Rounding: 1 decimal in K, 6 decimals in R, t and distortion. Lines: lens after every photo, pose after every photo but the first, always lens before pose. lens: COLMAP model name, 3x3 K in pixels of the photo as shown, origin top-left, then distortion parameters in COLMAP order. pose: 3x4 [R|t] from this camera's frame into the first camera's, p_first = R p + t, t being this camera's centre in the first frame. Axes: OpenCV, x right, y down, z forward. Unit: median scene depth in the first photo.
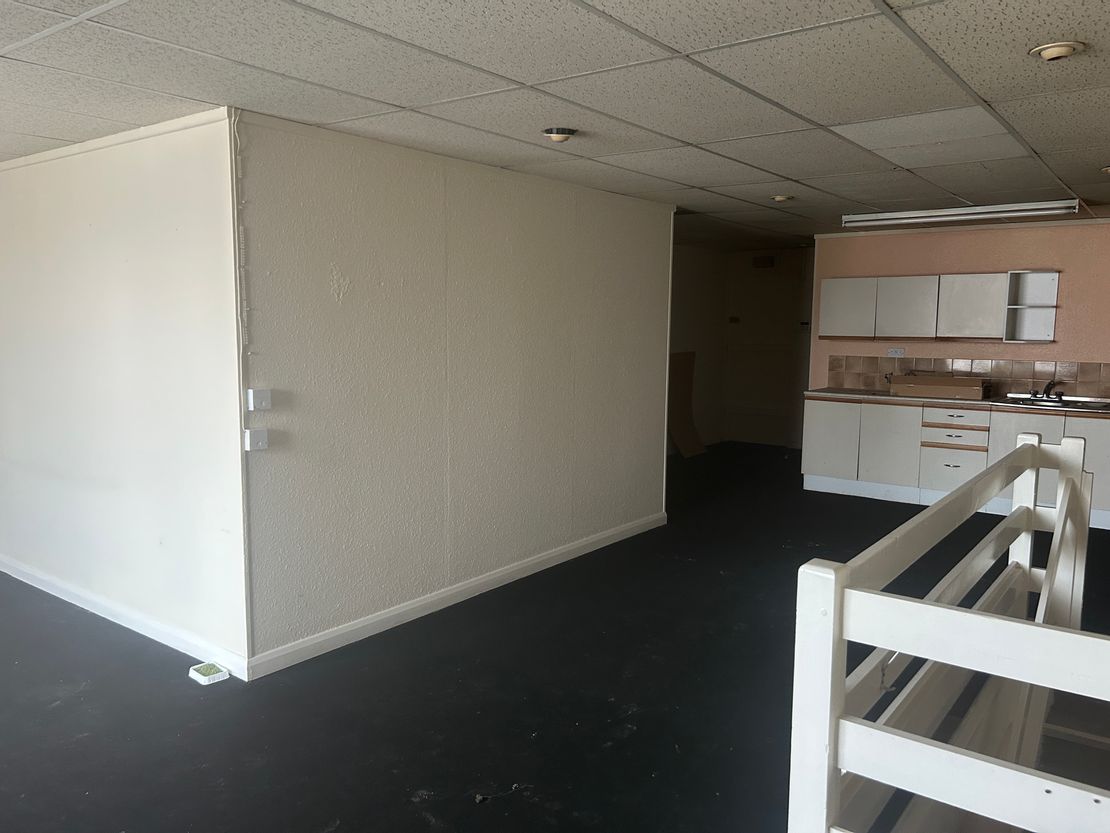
lens RADIAL K [[834.2, 0, 555.8], [0, 834.2, 417.7], [0, 0, 1]] dist [0.059426, -0.047405]
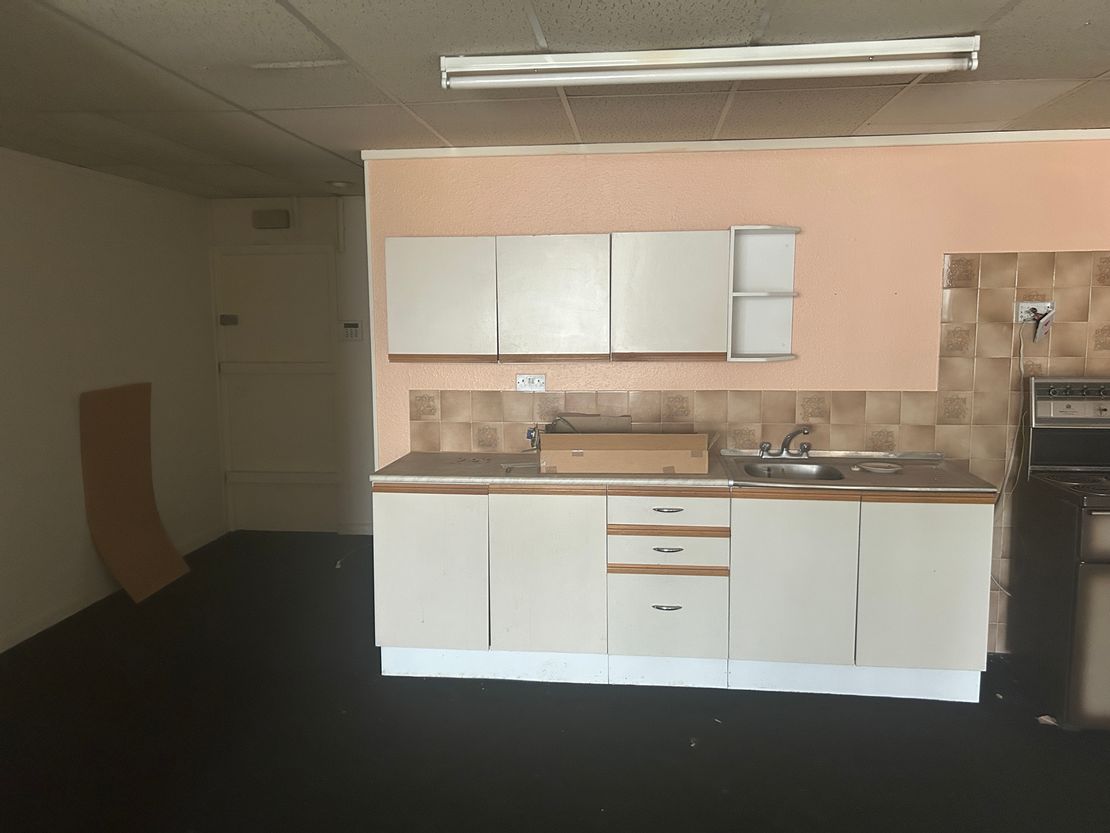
lens RADIAL K [[834.2, 0, 551.9], [0, 834.2, 406.3], [0, 0, 1]] dist [0.059426, -0.047405]
pose [[0.859741, -0.068233, 0.506152, 0.161692], [0.072344, 0.997313, 0.011561, -0.073118], [-0.505581, 0.026677, 0.862367, 0.588917]]
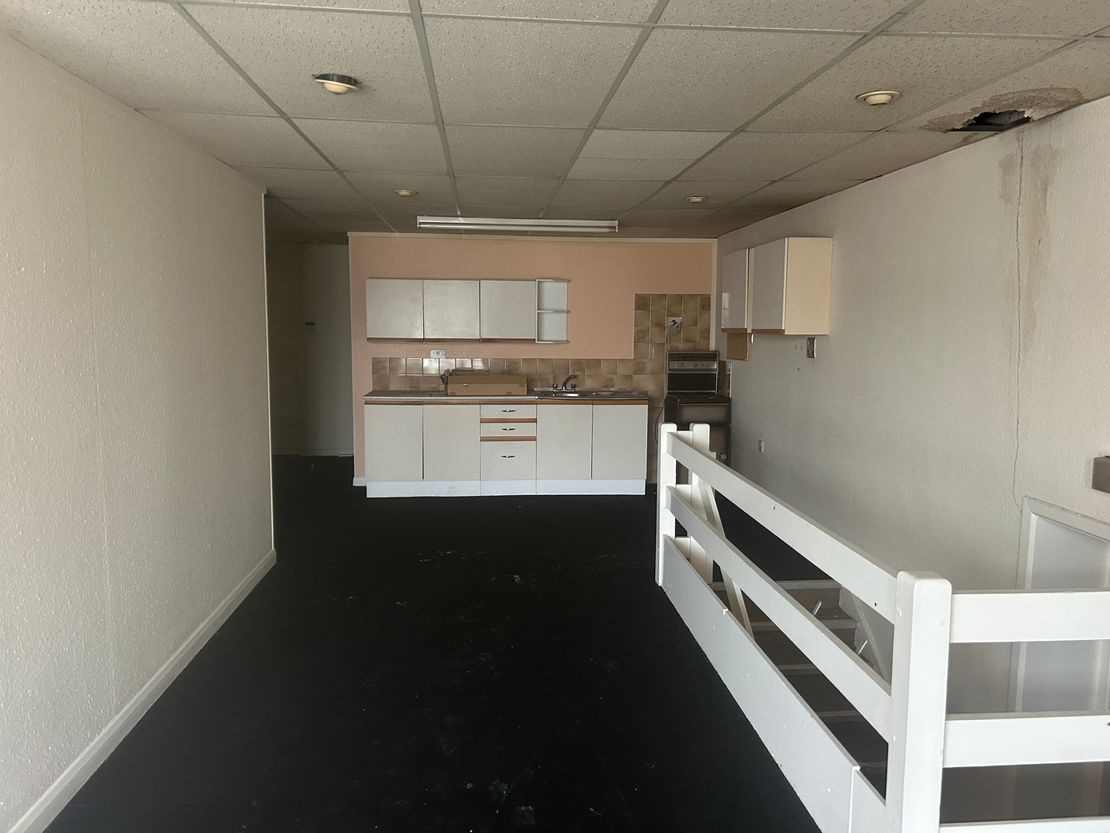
lens RADIAL K [[834.2, 0, 552.7], [0, 834.2, 427.5], [0, 0, 1]] dist [0.059426, -0.047405]
pose [[0.742357, -0.085850, 0.664482, -0.196501], [0.075987, 0.996146, 0.043807, -0.023116], [-0.665682, 0.017972, 0.746019, 0.155348]]
